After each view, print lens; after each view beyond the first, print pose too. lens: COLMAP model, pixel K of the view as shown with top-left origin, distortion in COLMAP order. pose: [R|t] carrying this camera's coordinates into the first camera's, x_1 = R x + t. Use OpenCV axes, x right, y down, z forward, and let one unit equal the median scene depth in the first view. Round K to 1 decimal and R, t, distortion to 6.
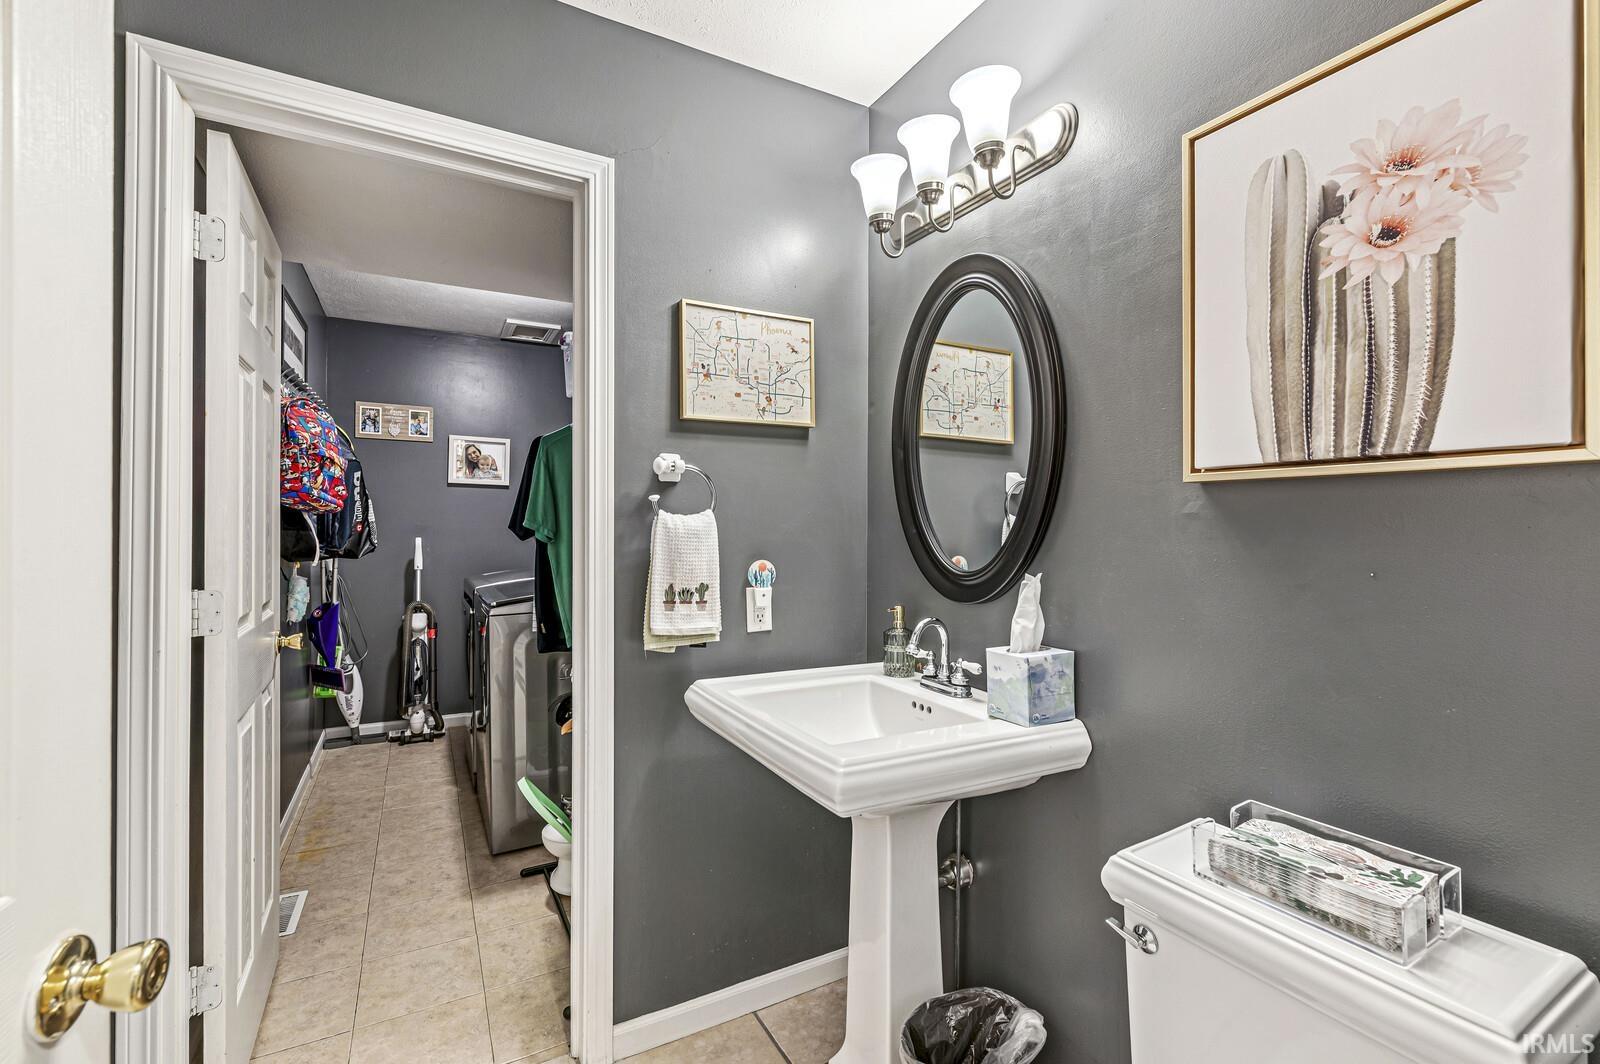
lens RADIAL K [[696.3, 0, 801.0], [0, 696.3, 530.0], [0, 0, 1]] dist [0.000462, 0.000162]
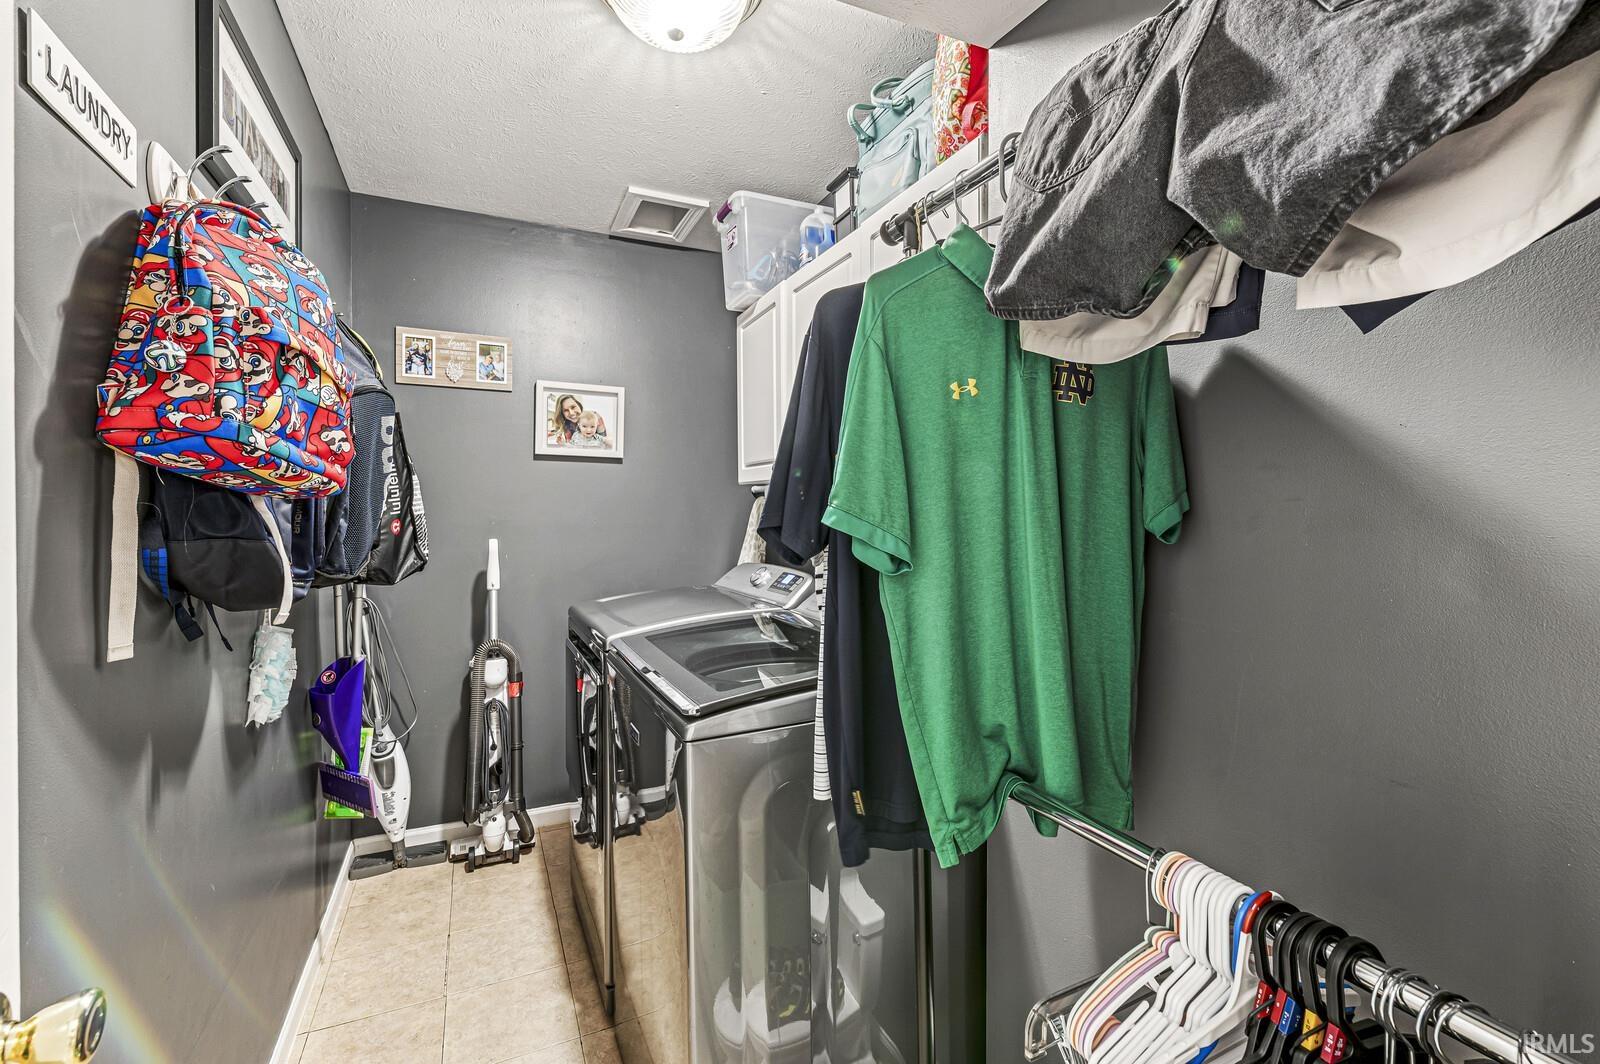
lens RADIAL K [[696.3, 0, 801.9], [0, 696.3, 520.9], [0, 0, 1]] dist [0.000462, 0.000162]
pose [[0.998127, -0.005539, -0.060932, -0.236032], [0.005772, 0.999977, 0.003659, -0.006403], [0.060910, -0.004003, 0.998135, 0.394423]]
